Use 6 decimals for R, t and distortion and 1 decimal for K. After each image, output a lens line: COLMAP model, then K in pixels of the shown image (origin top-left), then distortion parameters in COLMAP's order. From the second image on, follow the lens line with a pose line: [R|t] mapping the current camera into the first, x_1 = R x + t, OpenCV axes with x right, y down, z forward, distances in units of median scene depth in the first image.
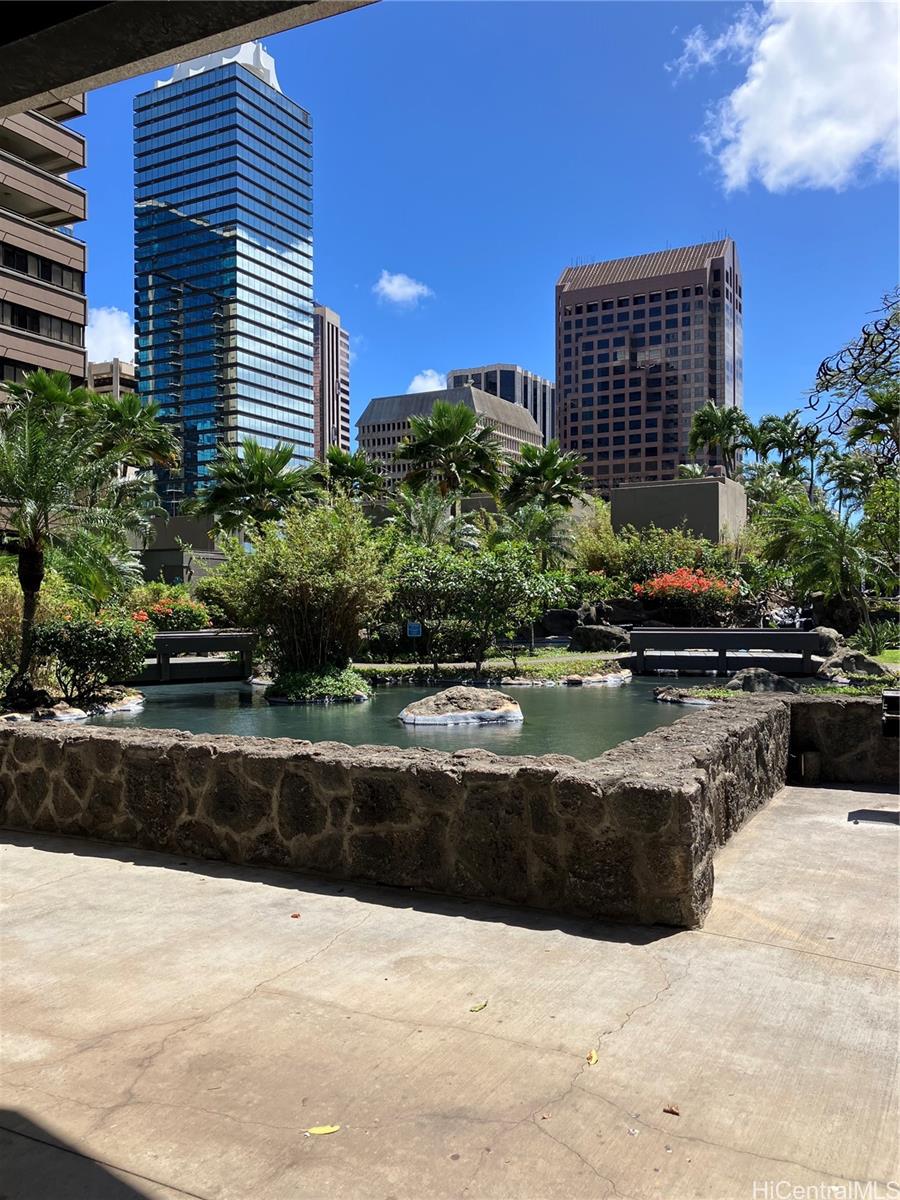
lens RADIAL K [[988.1, 0, 450.0], [0, 988.1, 600.0], [0, 0, 1]] dist [0.005174, 0.000769]
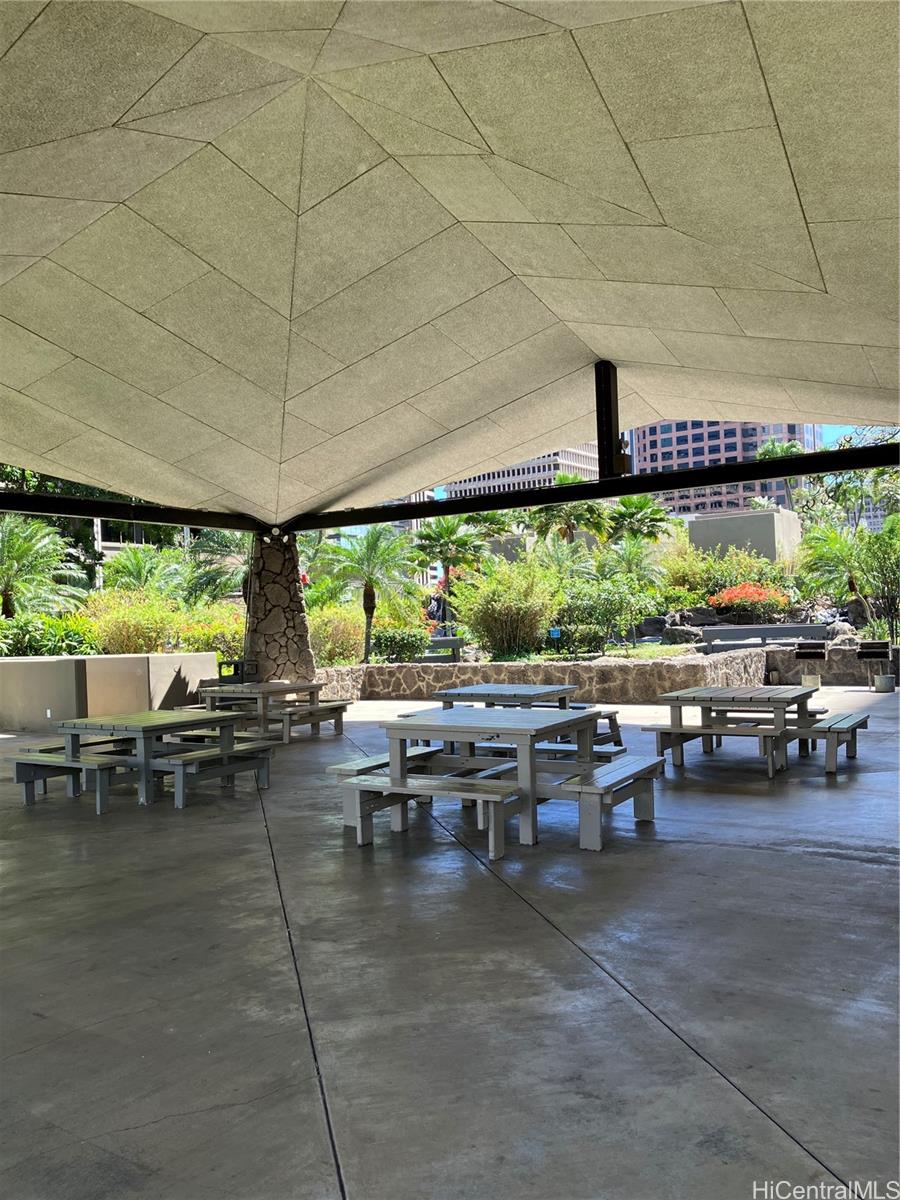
lens RADIAL K [[988.1, 0, 450.0], [0, 988.1, 600.0], [0, 0, 1]] dist [0.005174, 0.000769]
pose [[0.995862, -0.036570, -0.083201, -0.048312], [0.035179, 0.999217, -0.018131, 0.001188], [0.083799, 0.015129, 0.996368, -0.350354]]
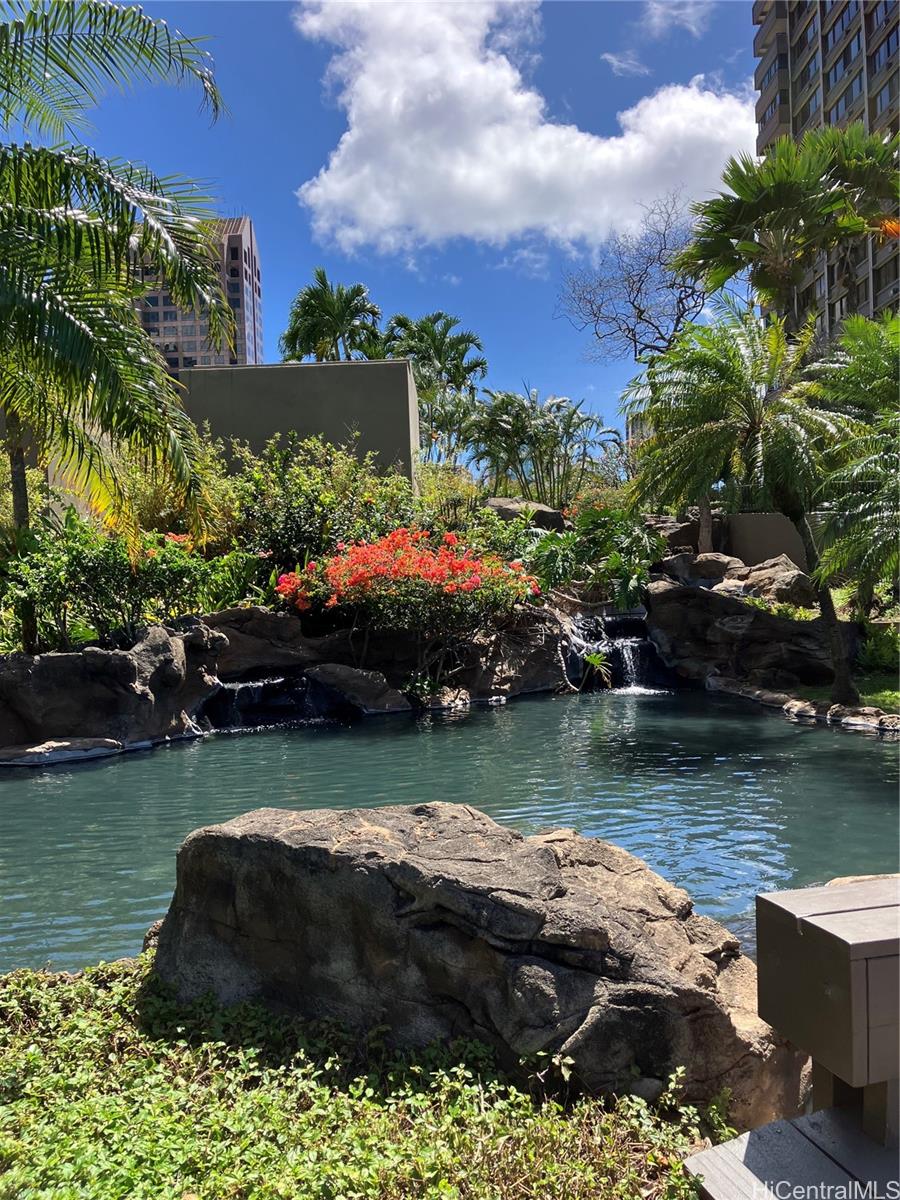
lens RADIAL K [[988.1, 0, 450.0], [0, 988.1, 600.0], [0, 0, 1]] dist [0.005174, 0.000769]
pose [[0.887169, -0.029245, 0.460518, 0.070511], [0.028032, 0.999562, 0.009473, -0.006765], [-0.460593, 0.004505, 0.887600, 0.643992]]
